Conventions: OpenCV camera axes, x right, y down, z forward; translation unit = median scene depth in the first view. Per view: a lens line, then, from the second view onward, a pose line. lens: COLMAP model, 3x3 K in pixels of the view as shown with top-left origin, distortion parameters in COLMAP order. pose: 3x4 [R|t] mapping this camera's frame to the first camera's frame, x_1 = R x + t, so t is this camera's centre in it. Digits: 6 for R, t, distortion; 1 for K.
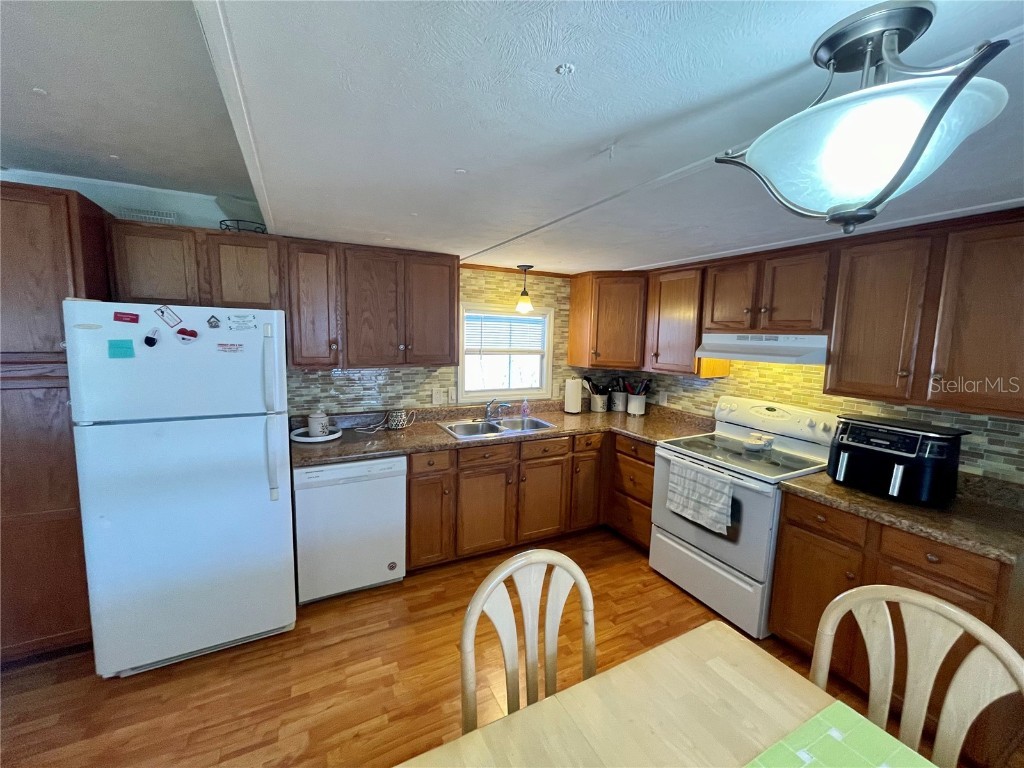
lens RADIAL K [[412.6, 0, 507.6], [0, 412.6, 384.3], [0, 0, 1]] dist [-0.000947, -0.000111]
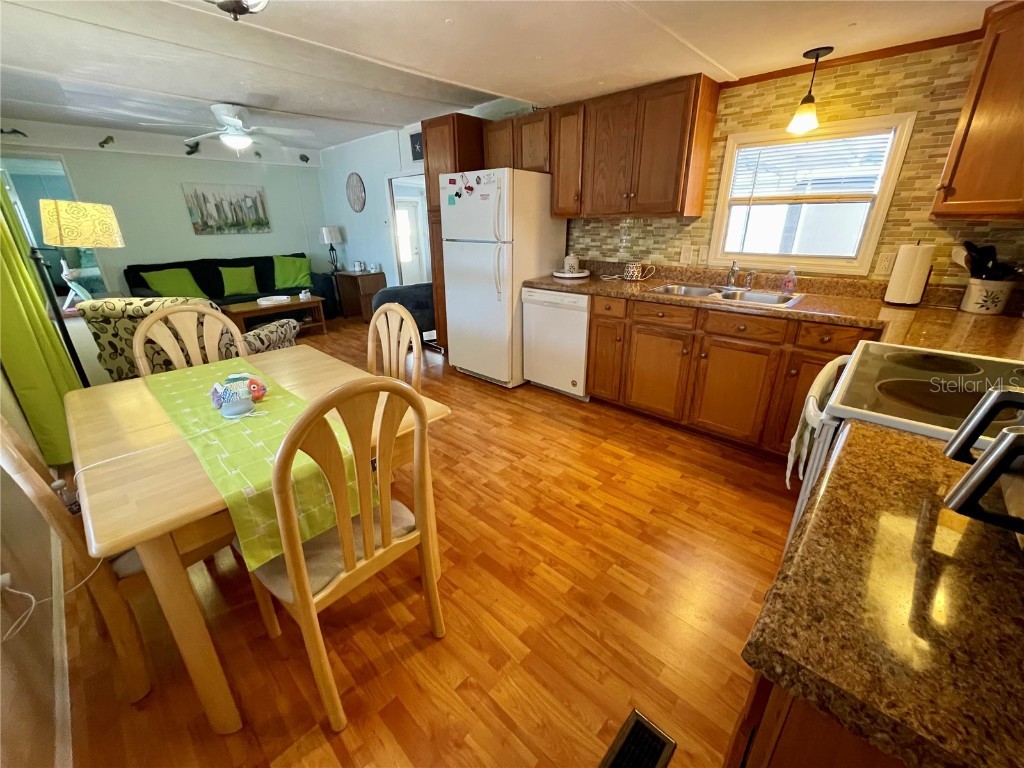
lens RADIAL K [[412.6, 0, 511.0], [0, 412.6, 382.7], [0, 0, 1]] dist [-0.000947, -0.000111]
pose [[0.337392, 0.321463, -0.884776, 0.750094], [-0.099225, 0.946795, 0.306159, 0.069705], [0.936120, -0.015503, 0.351338, 0.369377]]
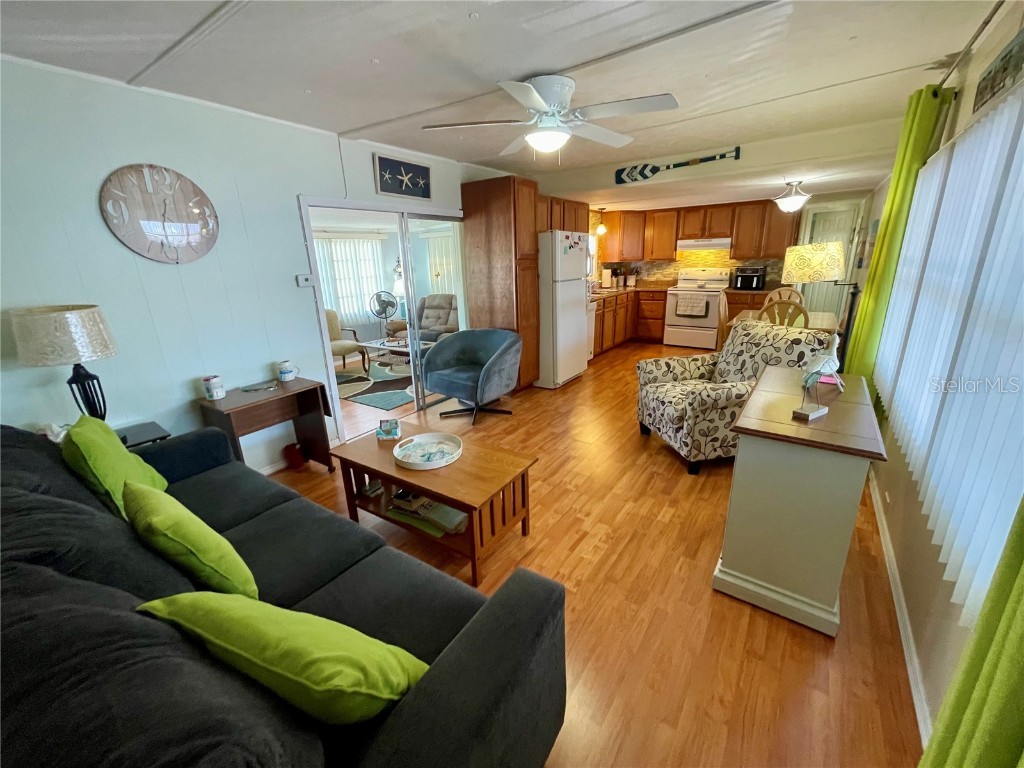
lens RADIAL K [[412.6, 0, 515.3], [0, 412.6, 384.0], [0, 0, 1]] dist [-0.000947, -0.000111]
pose [[0.883475, -0.182933, 0.431286, -1.604347], [0.106015, 0.974796, 0.196299, 0.121164], [-0.456326, -0.127702, 0.880601, -0.783515]]
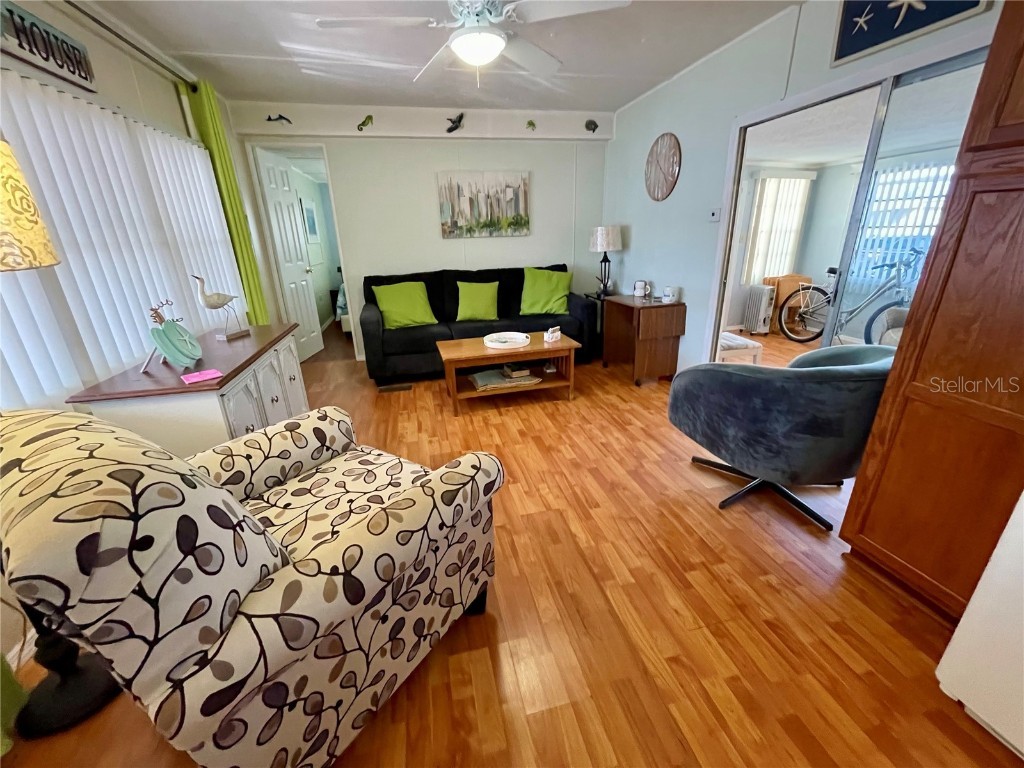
lens RADIAL K [[412.6, 0, 512.5], [0, 412.6, 377.7], [0, 0, 1]] dist [-0.000947, -0.000111]
pose [[-0.232960, 0.316619, -0.919501, -0.275606], [-0.097531, 0.933142, 0.346026, 0.081415], [0.967583, 0.170290, -0.186505, 0.280648]]
